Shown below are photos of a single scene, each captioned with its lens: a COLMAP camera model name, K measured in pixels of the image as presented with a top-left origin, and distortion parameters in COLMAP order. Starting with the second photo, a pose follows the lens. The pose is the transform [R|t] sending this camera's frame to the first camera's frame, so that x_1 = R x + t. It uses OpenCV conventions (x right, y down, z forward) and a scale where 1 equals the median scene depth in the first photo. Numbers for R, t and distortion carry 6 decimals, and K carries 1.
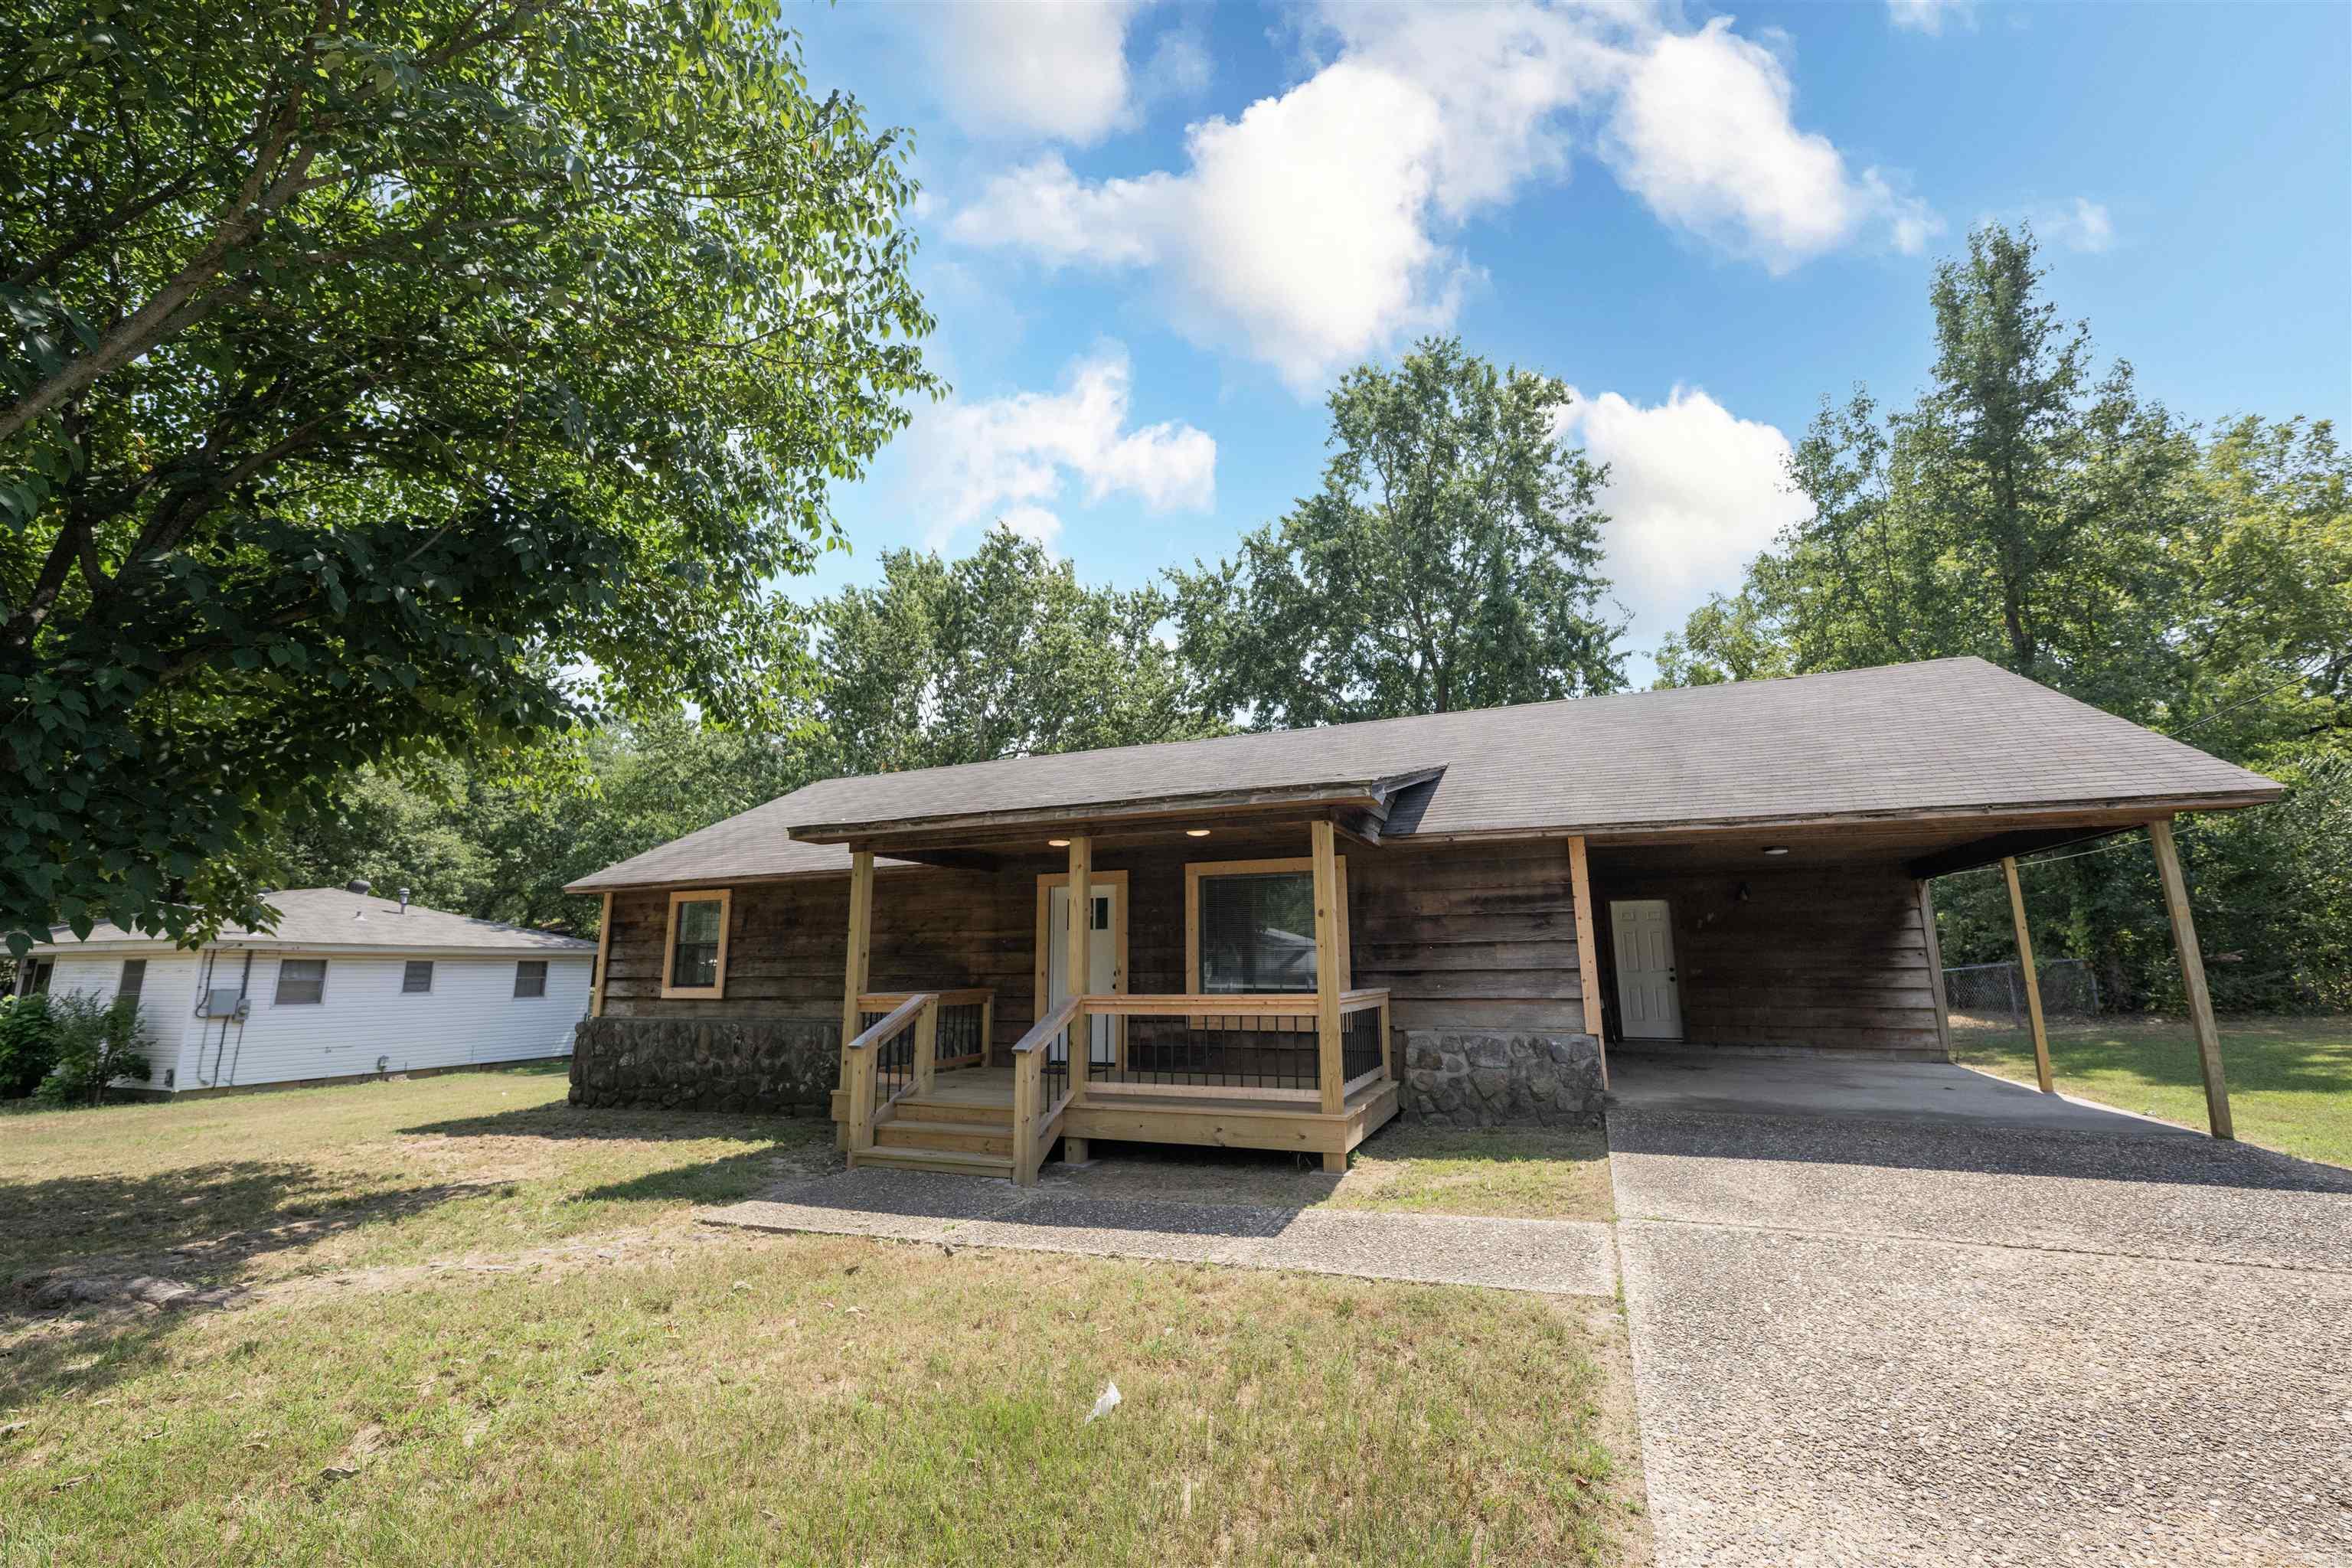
lens RADIAL K [[965.3, 0, 1151.7], [0, 965.3, 786.3], [0, 0, 1]] dist [0.007849, -0.000066]
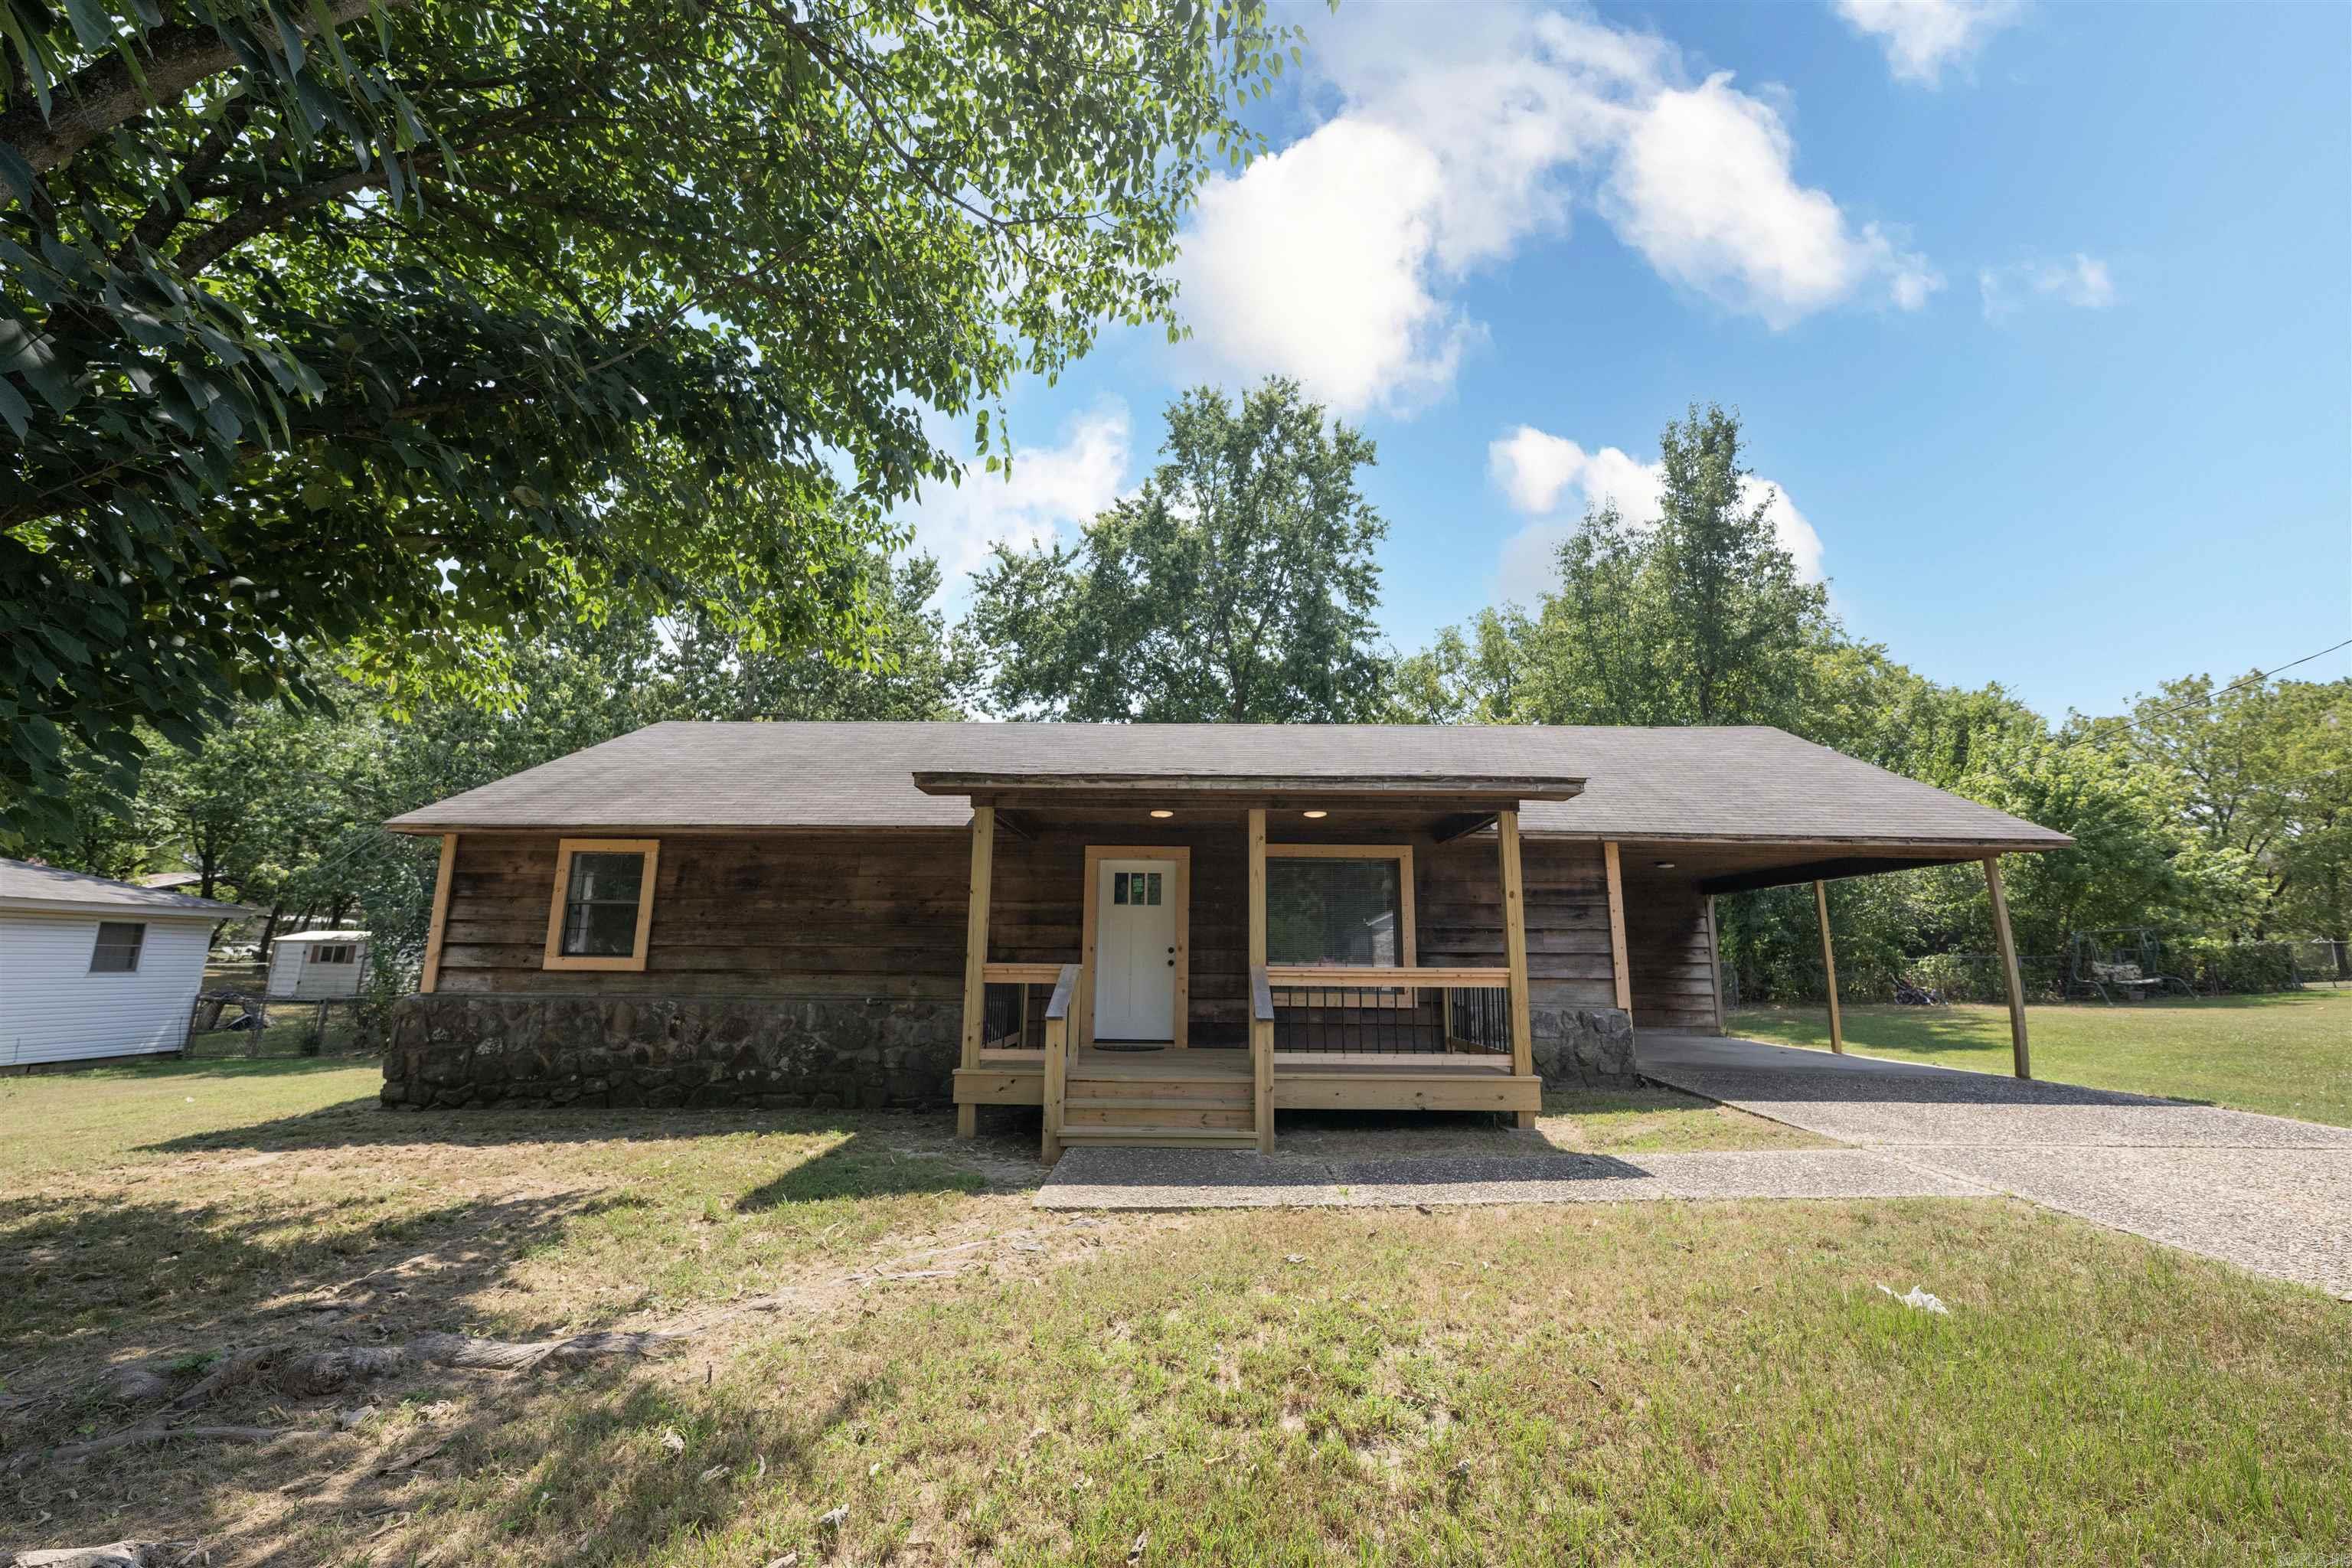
lens RADIAL K [[965.3, 0, 1153.4], [0, 965.3, 777.9], [0, 0, 1]] dist [0.007849, -0.000066]
pose [[0.926497, 0.091197, 0.365083, -0.340937], [-0.089368, 0.995757, -0.021943, 0.032859], [-0.365535, -0.012297, 0.930716, 0.069166]]
